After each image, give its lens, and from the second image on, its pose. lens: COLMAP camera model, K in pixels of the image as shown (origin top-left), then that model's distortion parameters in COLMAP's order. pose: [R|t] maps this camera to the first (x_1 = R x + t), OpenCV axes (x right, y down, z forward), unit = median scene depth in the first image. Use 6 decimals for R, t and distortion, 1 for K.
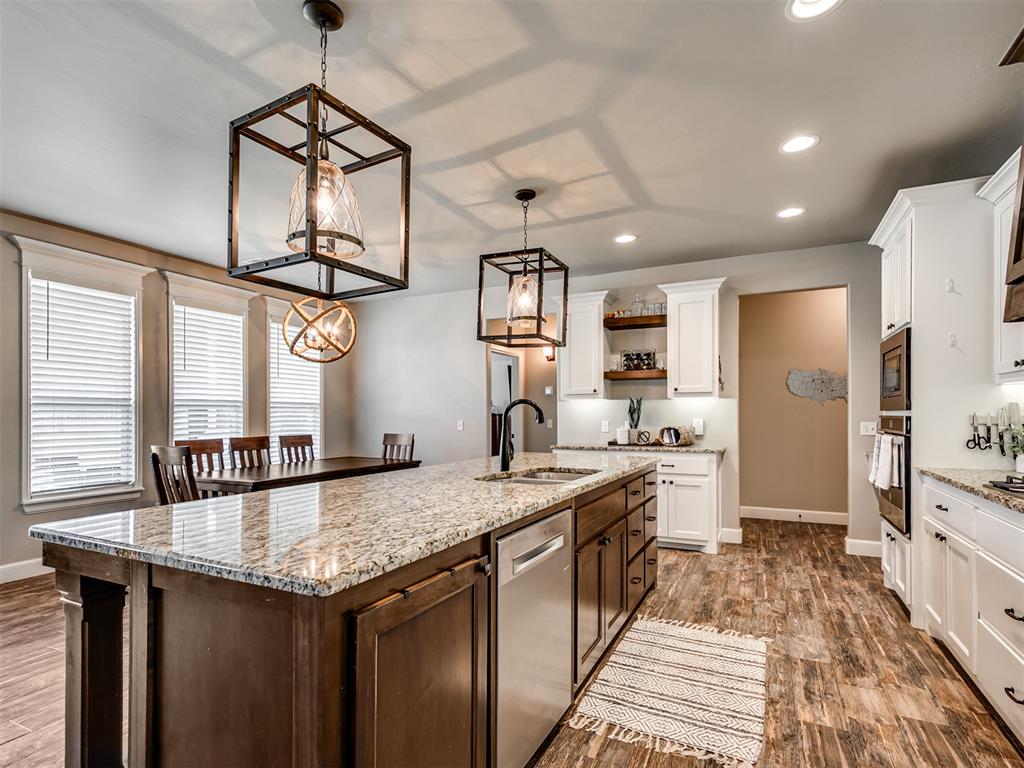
lens RADIAL K [[518.5, 0, 518.9], [0, 518.5, 408.6], [0, 0, 1]] dist [0.003003, 0.001820]
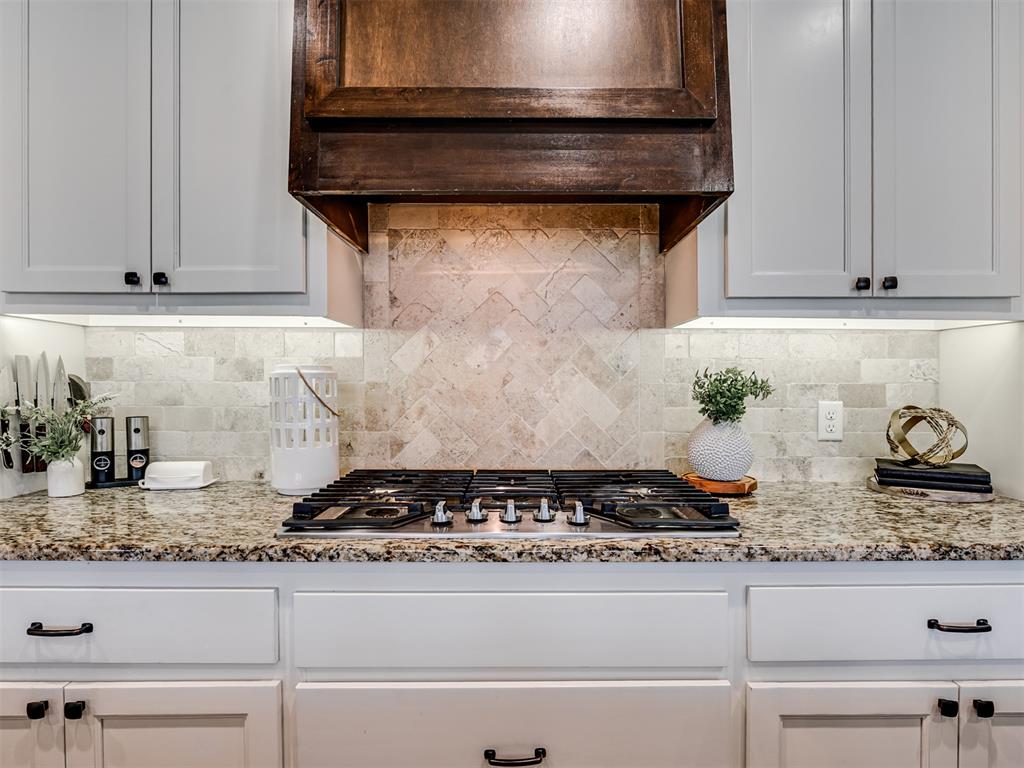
lens RADIAL K [[532.5, 0, 523.7], [0, 532.5, 395.3], [0, 0, 1]] dist [-0.005098, -0.000823]
pose [[-0.440092, -0.019232, 0.897747, 0.188088], [-0.012963, 0.999803, 0.015063, 0.007307], [-0.897859, -0.005008, -0.440255, 0.498252]]
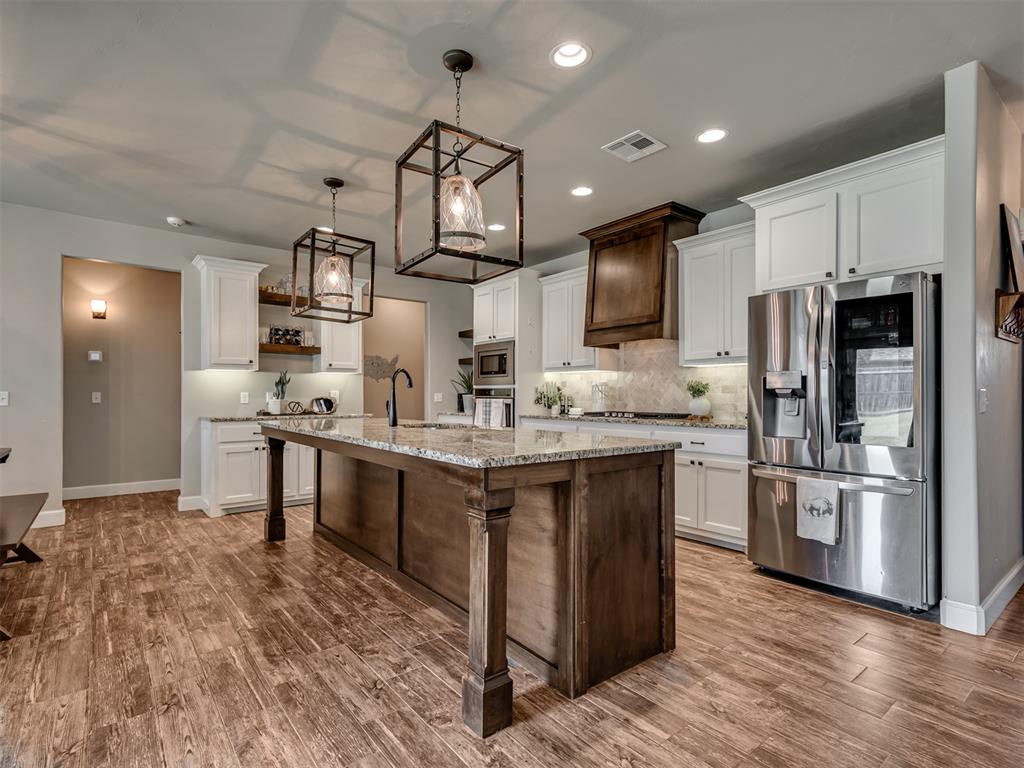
lens RADIAL K [[512.5, 0, 511.4], [0, 512.5, 396.8], [0, 0, 1]] dist [0.014519, 0.000537]
pose [[0.433200, -0.000654, 0.901297, -0.627277], [-0.012849, 0.999894, 0.006902, 0.023613], [-0.901206, -0.014570, 0.433146, 0.141735]]
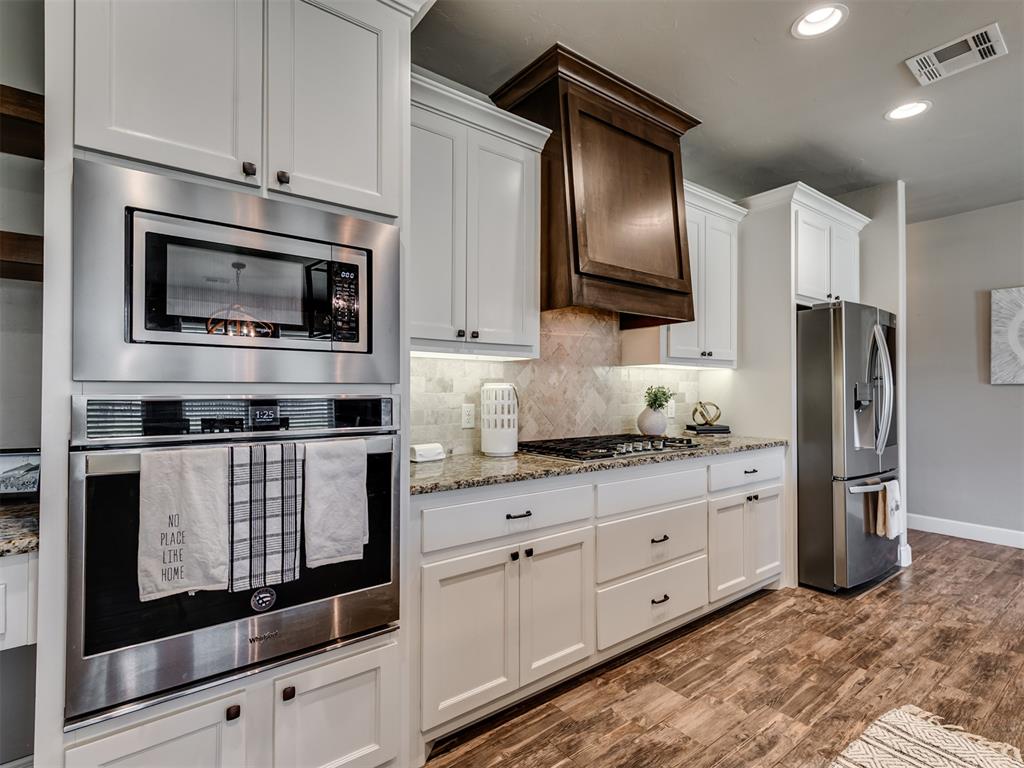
lens RADIAL K [[512.1, 0, 516.9], [0, 512.1, 389.2], [0, 0, 1]] dist [0.013585, -0.001421]
pose [[-0.893106, 0.006833, 0.449795, 0.277257], [-0.002269, 0.999803, -0.019694, 0.012779], [-0.449841, -0.018609, -0.892915, 0.964781]]
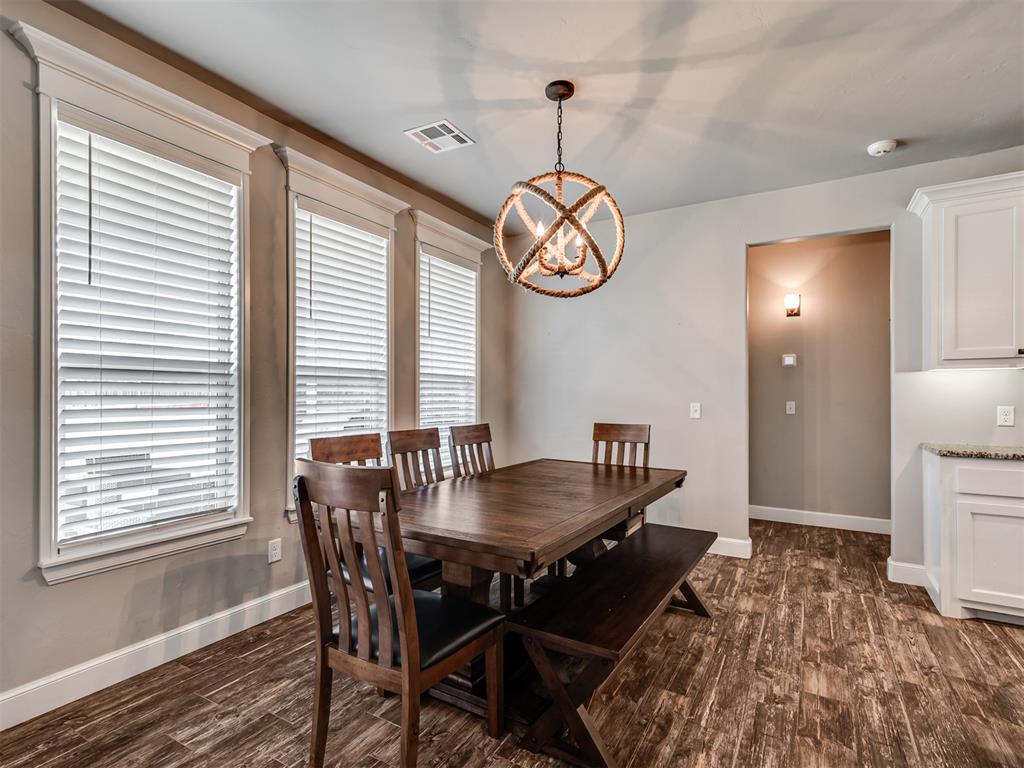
lens RADIAL K [[512.1, 0, 516.9], [0, 512.1, 389.2], [0, 0, 1]] dist [0.013585, -0.001421]
pose [[0.996400, 0.004147, -0.084674, -0.403856], [-0.004045, 0.999991, 0.001374, 0.008179], [0.084678, -0.001027, 0.996408, 0.483344]]
